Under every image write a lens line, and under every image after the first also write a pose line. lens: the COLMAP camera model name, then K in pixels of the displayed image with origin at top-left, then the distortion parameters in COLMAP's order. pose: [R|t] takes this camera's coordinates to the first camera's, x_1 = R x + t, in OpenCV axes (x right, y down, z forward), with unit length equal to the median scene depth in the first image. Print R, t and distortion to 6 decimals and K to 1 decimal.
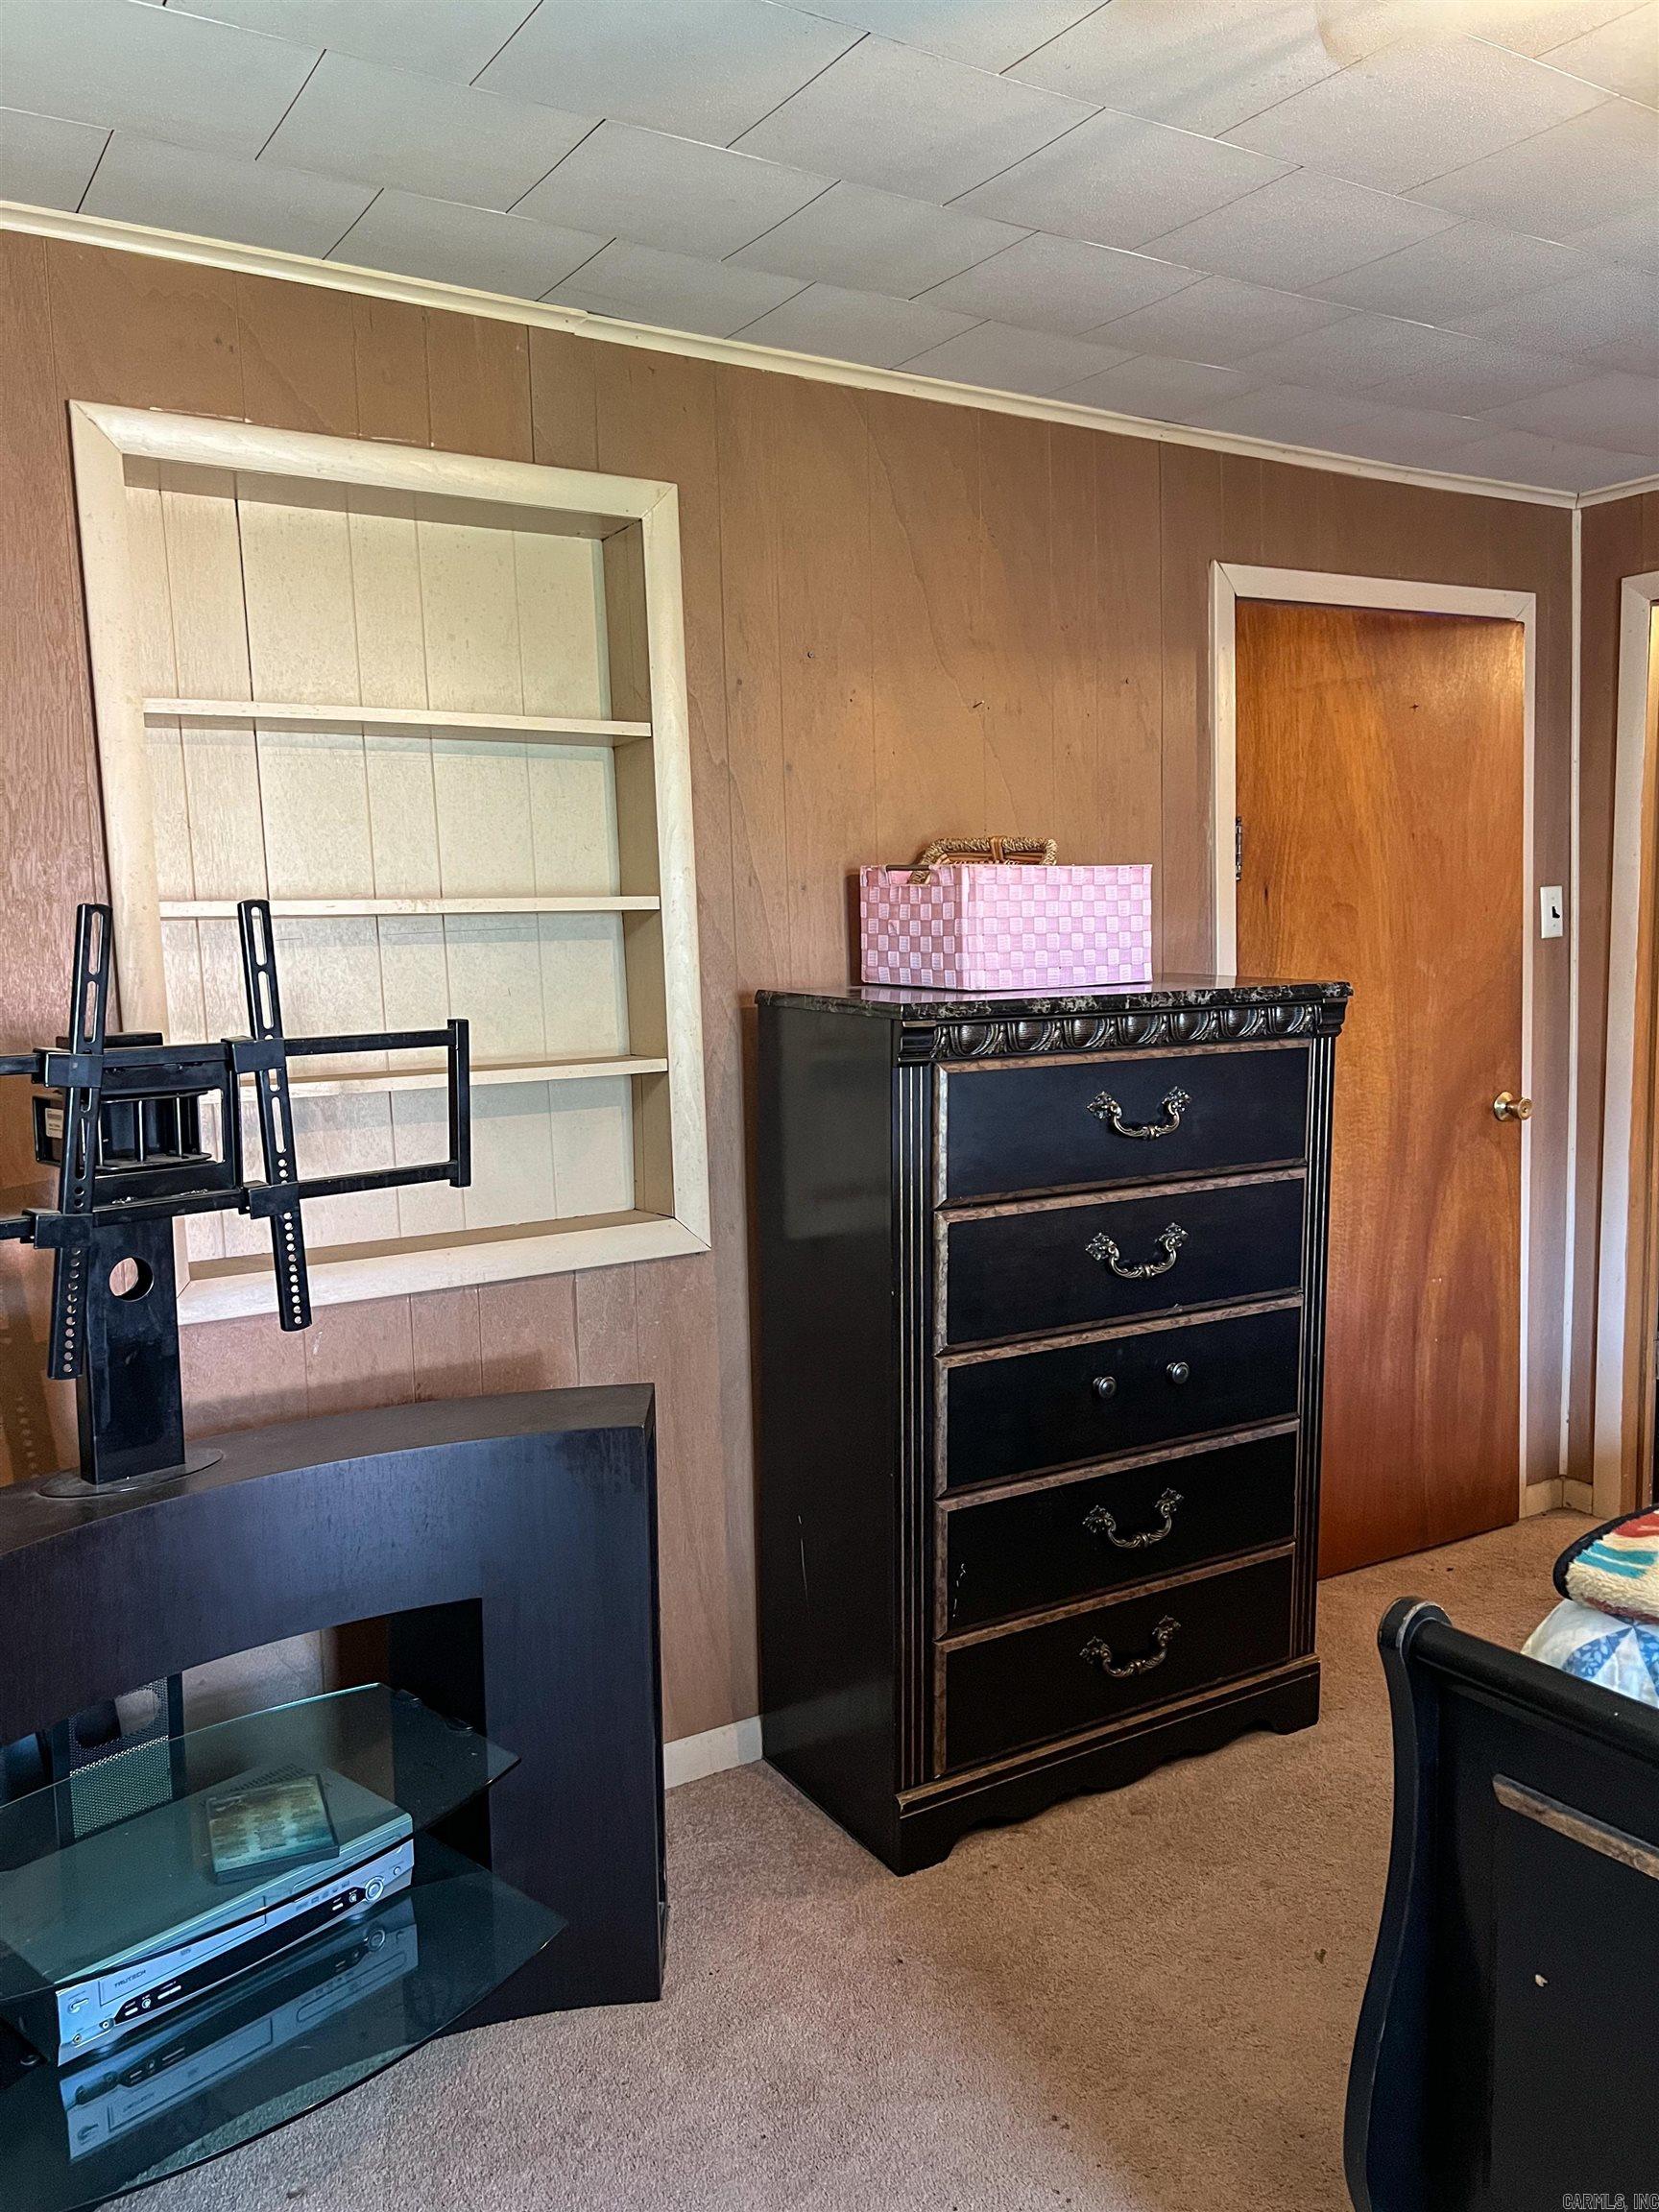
lens RADIAL K [[1674.9, 0, 830.9], [0, 1674.9, 1110.2], [0, 0, 1]] dist [0.057506, -0.062226]
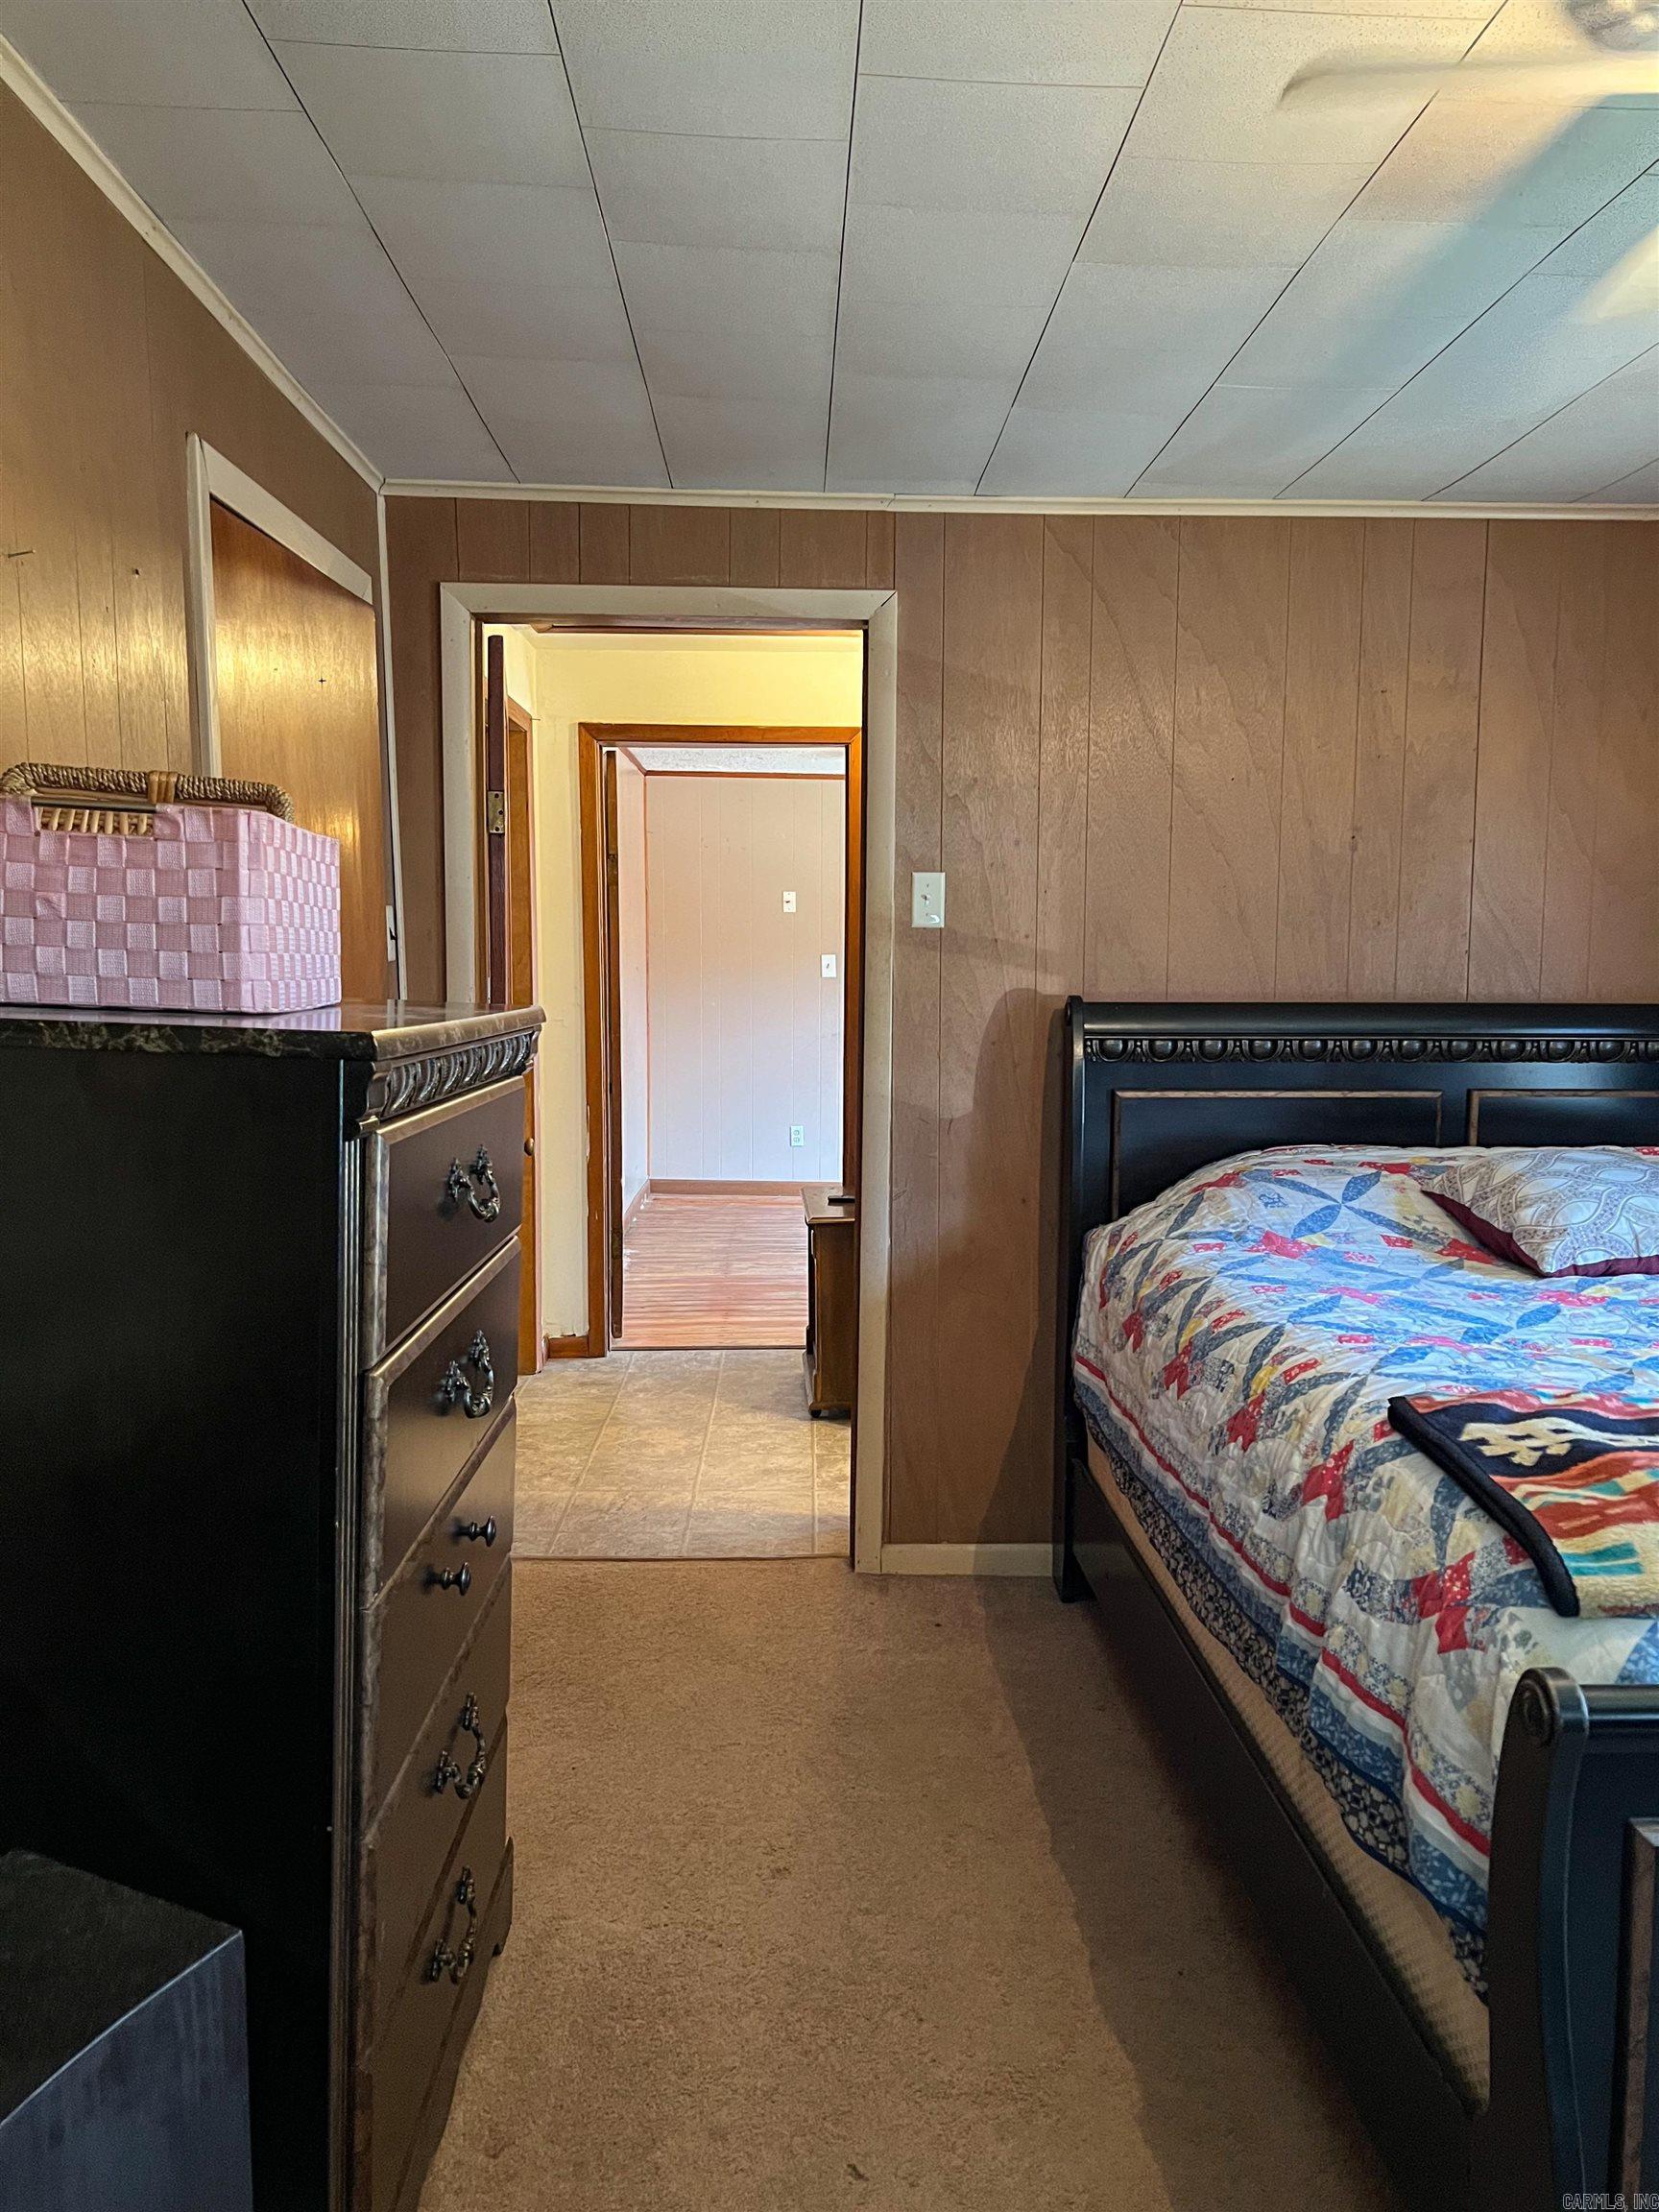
lens RADIAL K [[1674.9, 0, 831.5], [0, 1674.9, 1109.3], [0, 0, 1]] dist [0.057506, -0.062226]
pose [[0.491607, -0.049916, 0.869385, -0.357527], [0.068919, 0.997454, 0.018297, -0.031725], [-0.868086, 0.050922, 0.493796, 0.499302]]
